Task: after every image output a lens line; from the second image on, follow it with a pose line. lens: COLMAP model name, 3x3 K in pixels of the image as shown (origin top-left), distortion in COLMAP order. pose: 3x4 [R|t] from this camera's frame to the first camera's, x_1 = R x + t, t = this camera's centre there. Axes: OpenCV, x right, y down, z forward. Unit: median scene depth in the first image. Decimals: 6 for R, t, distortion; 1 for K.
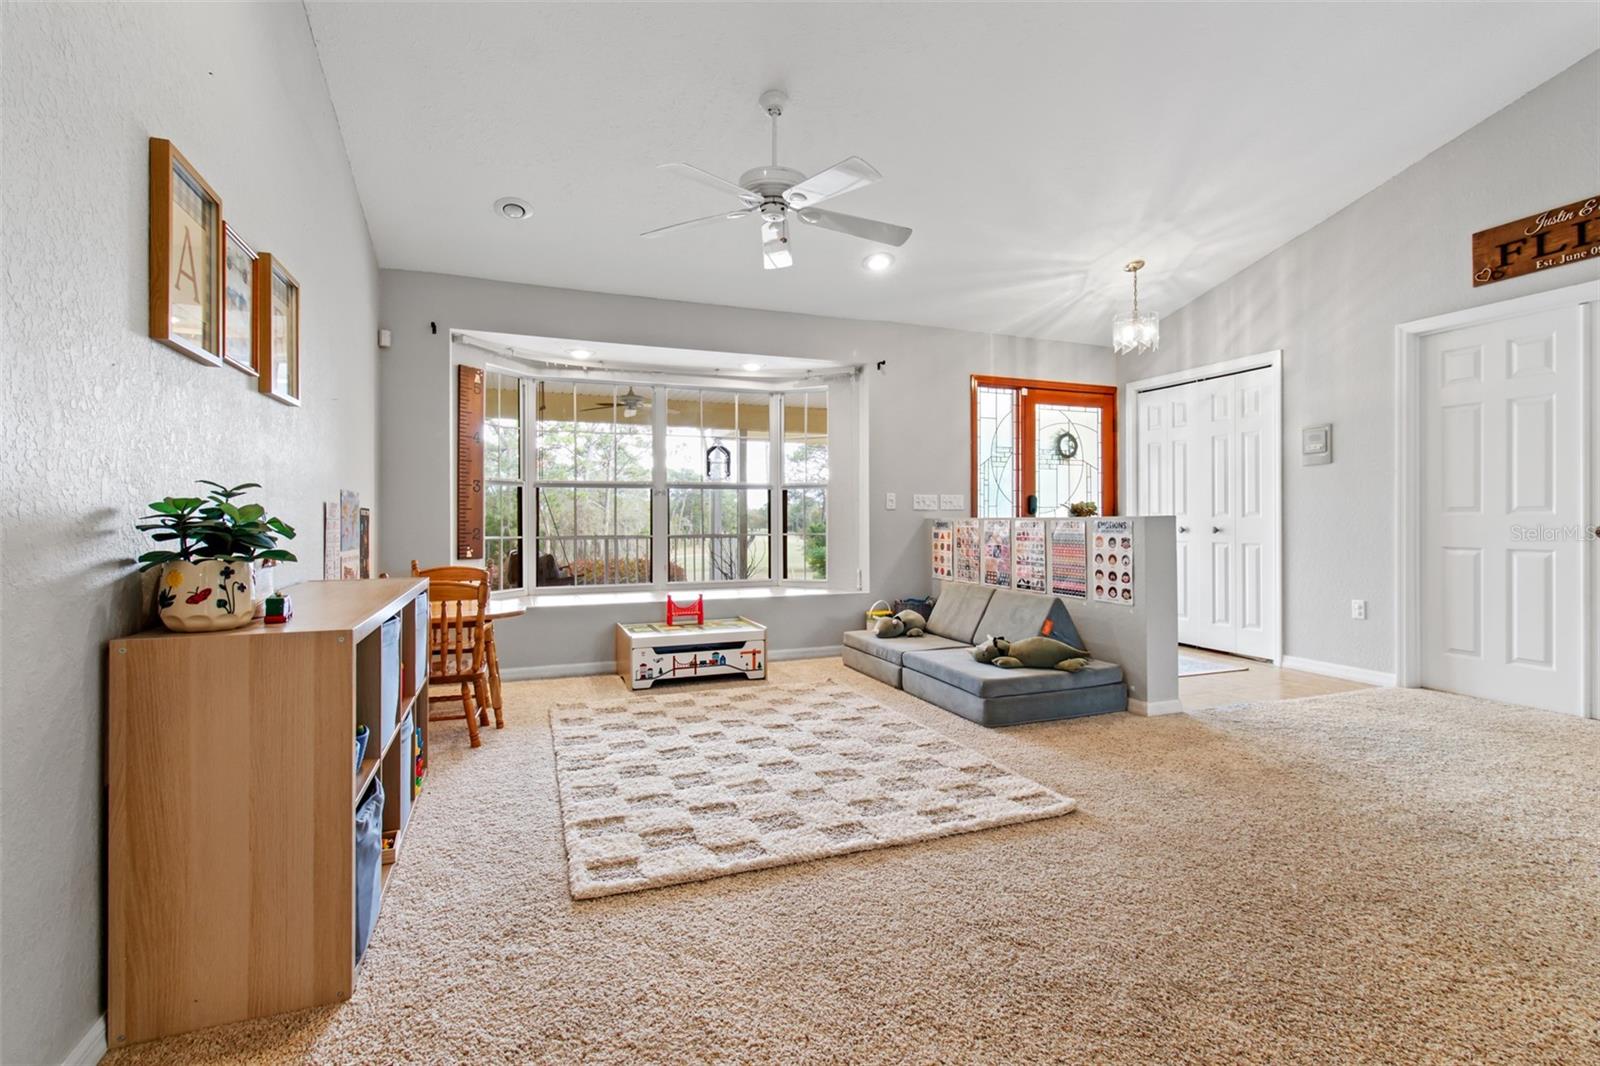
lens RADIAL K [[746.0, 0, 807.0], [0, 746.0, 519.2], [0, 0, 1]] dist [0.002721, -0.001059]
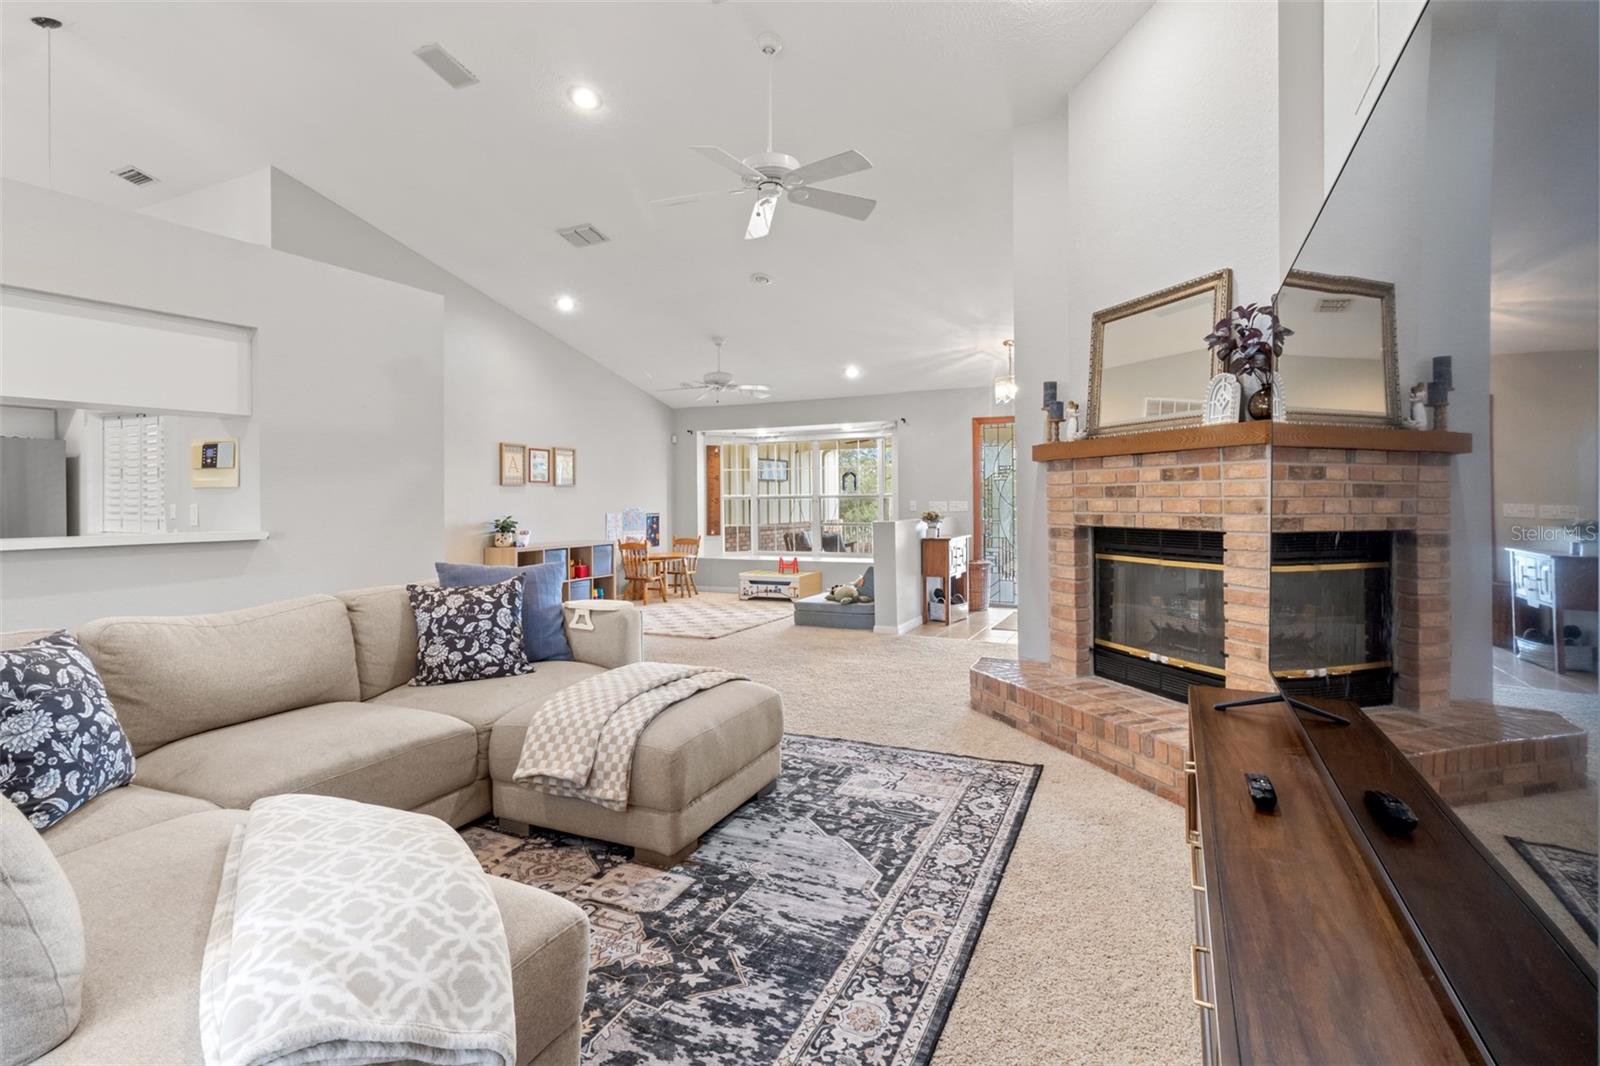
lens RADIAL K [[763.5, 0, 805.5], [0, 763.5, 500.6], [0, 0, 1]] dist [-0.001430, -0.000069]
pose [[0.682541, -0.003389, -0.730840, 1.137751], [0.006946, 0.999974, 0.001850, -0.040625], [0.730815, -0.006339, 0.682547, -0.256416]]
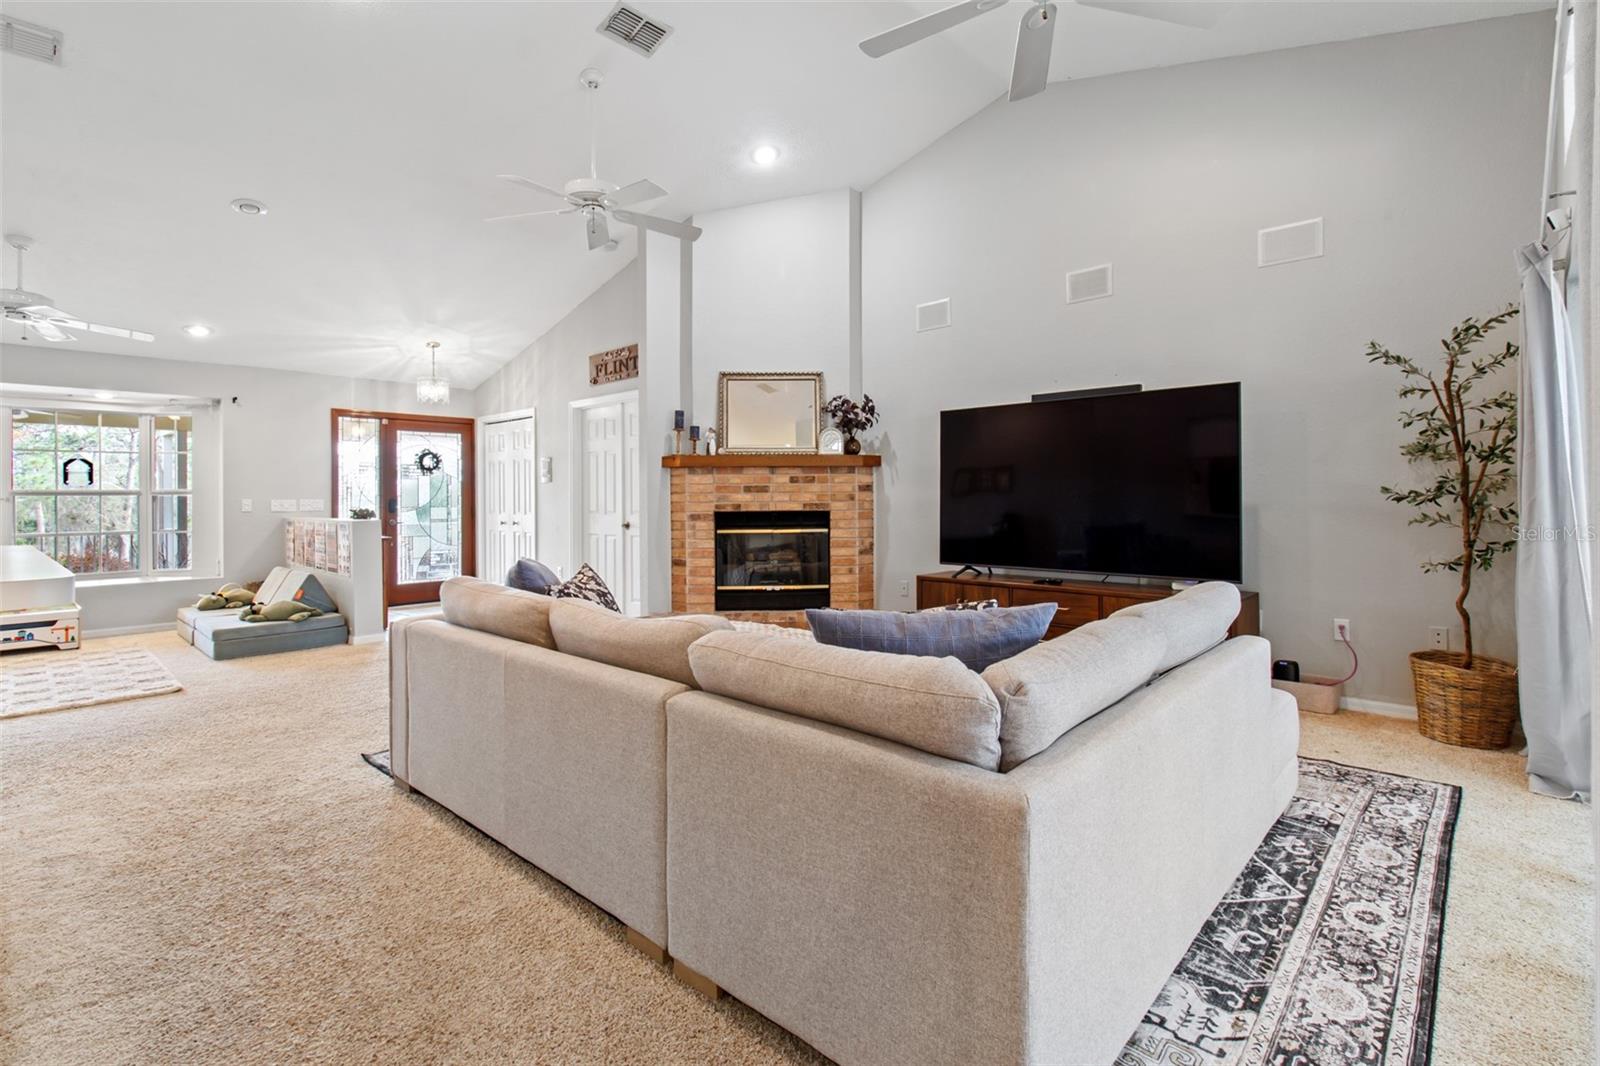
lens RADIAL K [[746.0, 0, 809.7], [0, 746.0, 496.2], [0, 0, 1]] dist [0.002721, -0.001059]
pose [[0.898974, -0.003854, 0.437985, 0.425129], [0.005462, 0.999982, -0.002411, -0.032154], [-0.437968, 0.004560, 0.898979, -0.590335]]
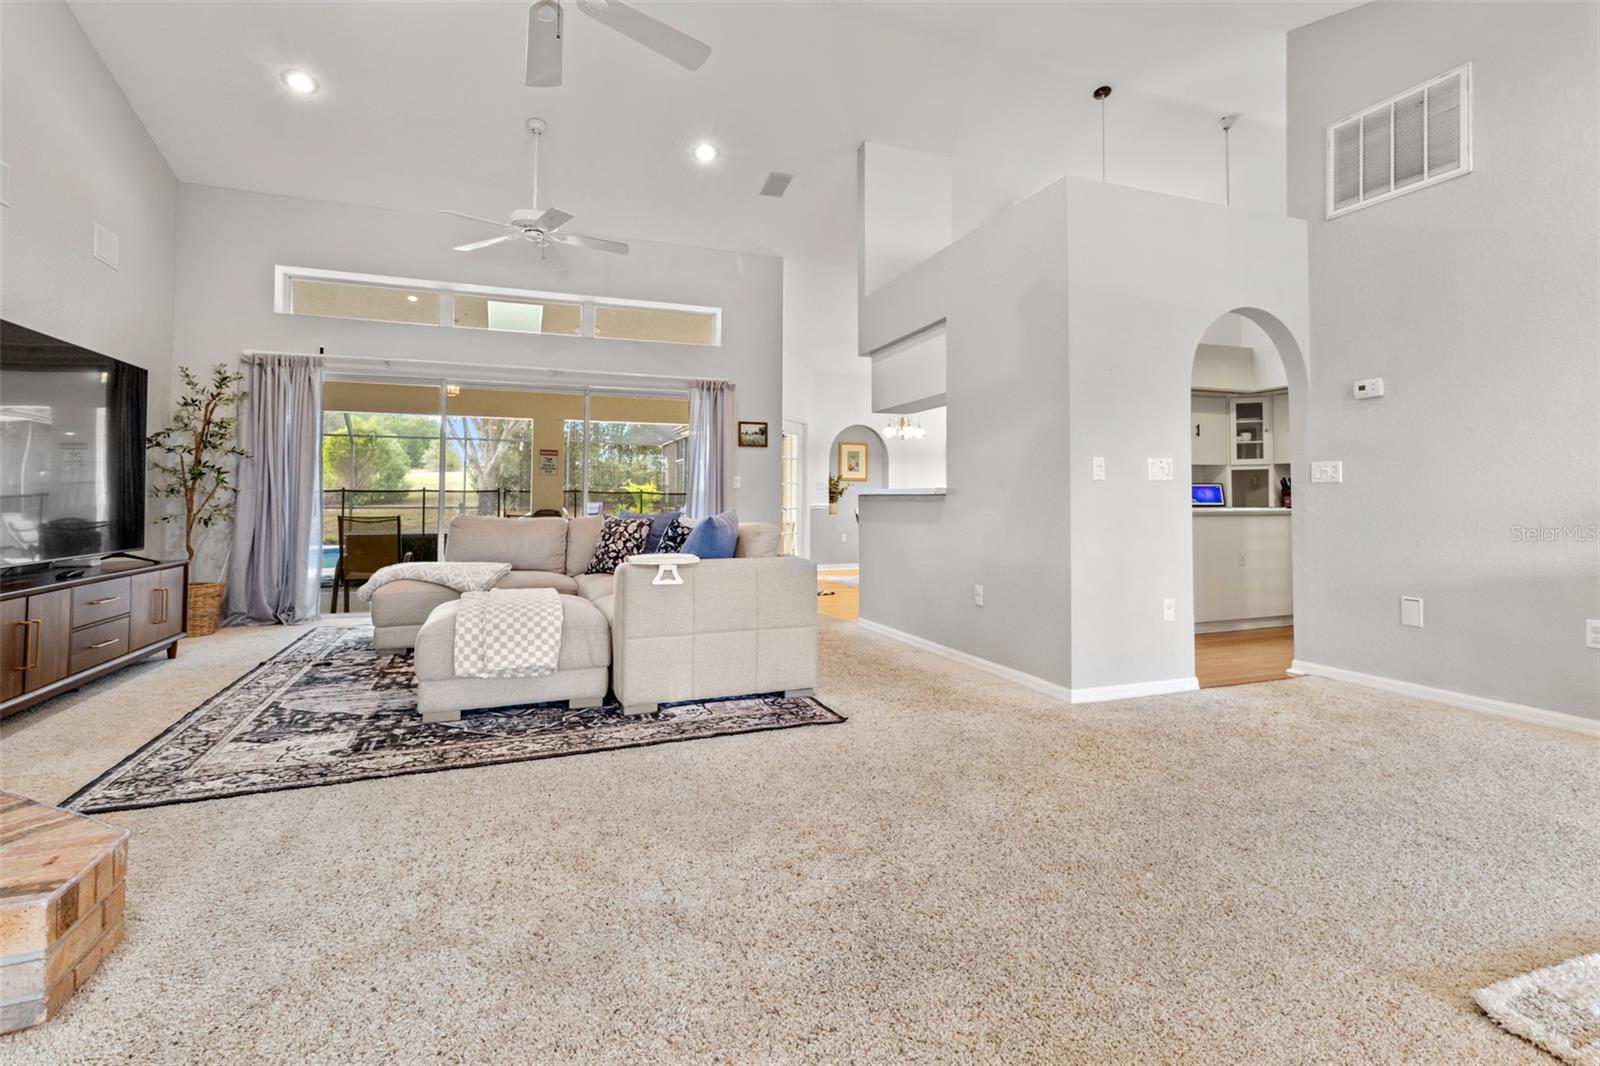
lens RADIAL K [[746.0, 0, 808.8], [0, 746.0, 477.8], [0, 0, 1]] dist [0.002721, -0.001059]
pose [[-0.999990, -0.000721, -0.004399, 0.395040], [-0.000613, 0.999701, -0.024428, -0.004384], [0.004415, -0.024425, -0.999692, 0.721126]]
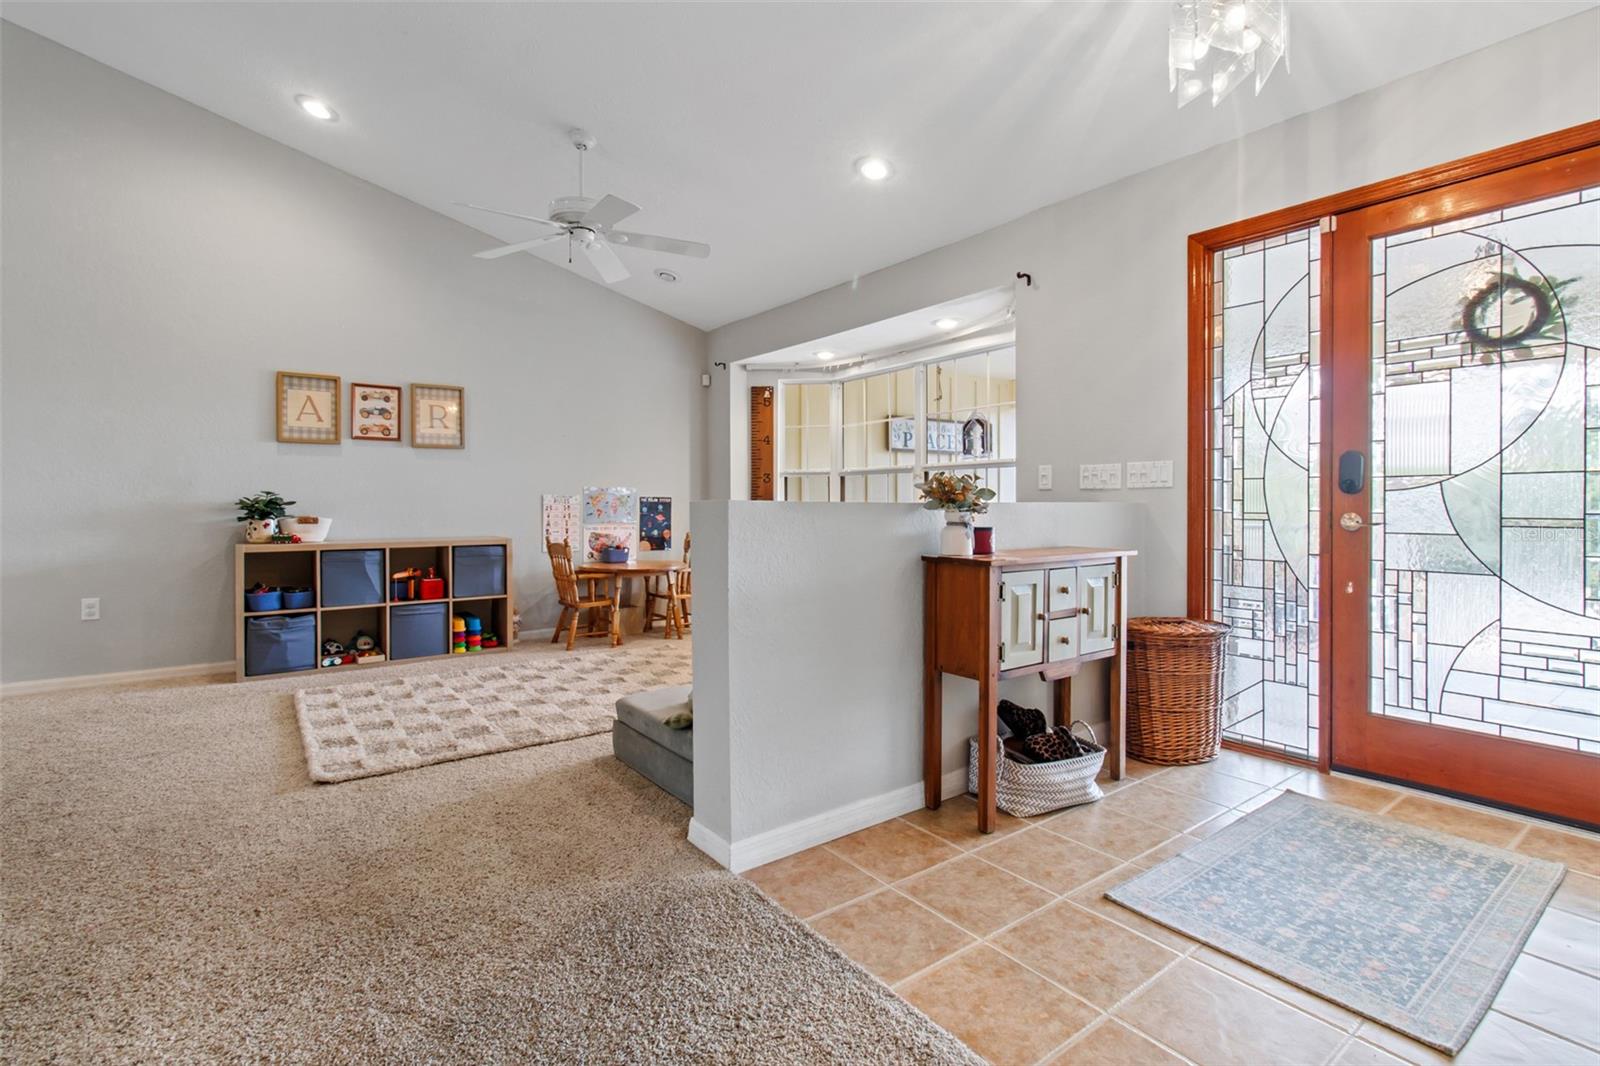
lens RADIAL K [[746.0, 0, 810.4], [0, 746.0, 508.5], [0, 0, 1]] dist [0.002721, -0.001059]
pose [[0.273770, 0.007140, -0.961769, 0.702989], [0.001394, 0.999968, 0.007821, -0.001707], [0.961794, -0.003482, 0.273752, 0.623192]]
